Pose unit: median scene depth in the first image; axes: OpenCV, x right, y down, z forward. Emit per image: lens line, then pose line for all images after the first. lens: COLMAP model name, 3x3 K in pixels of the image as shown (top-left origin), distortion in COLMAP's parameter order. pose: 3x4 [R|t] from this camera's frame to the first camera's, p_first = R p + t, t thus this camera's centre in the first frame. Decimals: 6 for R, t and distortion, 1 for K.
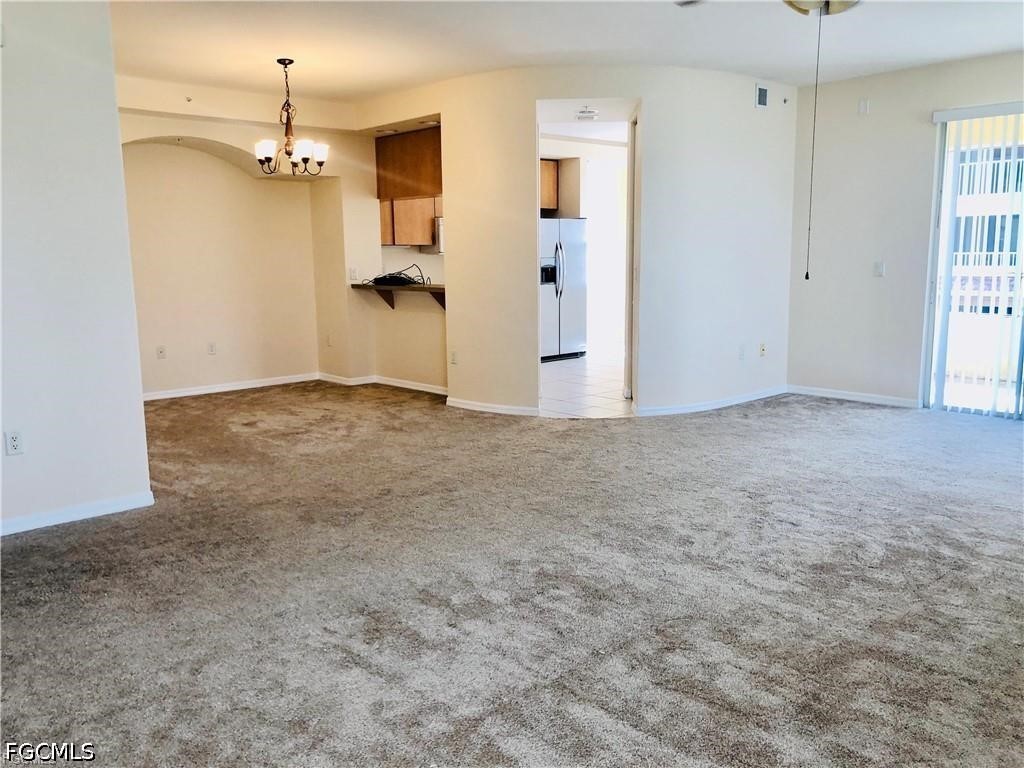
lens RADIAL K [[848.7, 0, 512.0], [0, 848.7, 384.0], [0, 0, 1]] dist [0.039280, -0.006686]
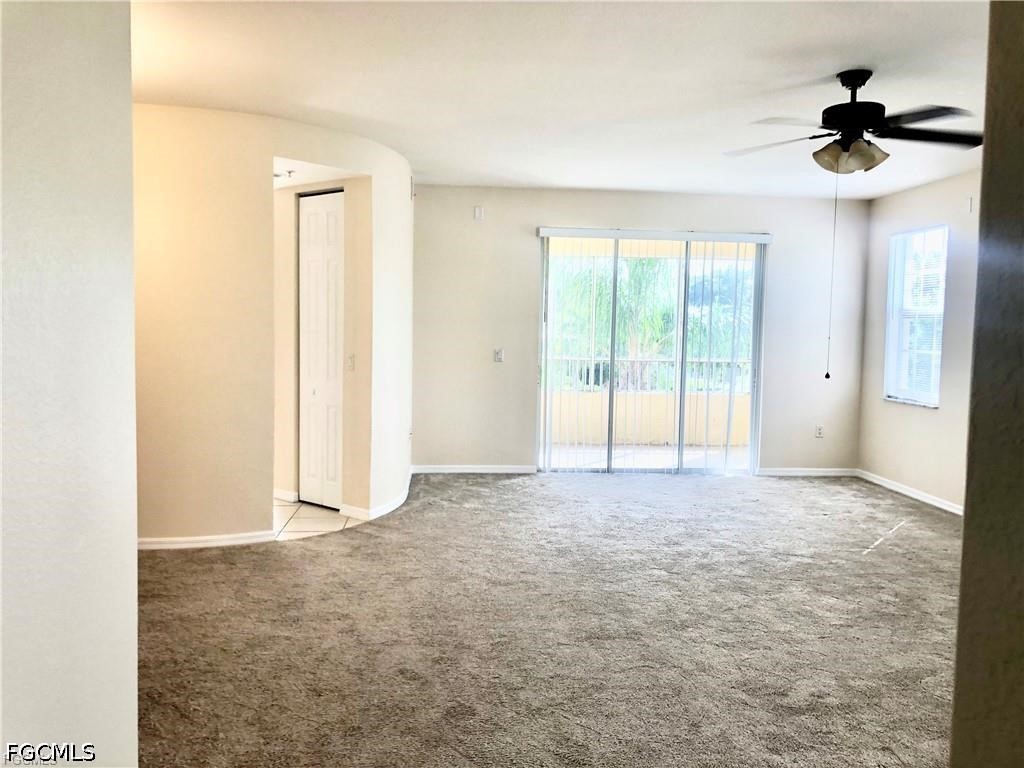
lens RADIAL K [[848.7, 0, 512.0], [0, 848.7, 384.0], [0, 0, 1]] dist [0.039280, -0.006686]
pose [[0.603262, -0.040547, 0.796512, -0.639020], [0.096138, 0.995121, -0.022155, -0.095655], [-0.791728, 0.089940, 0.604217, 0.422618]]
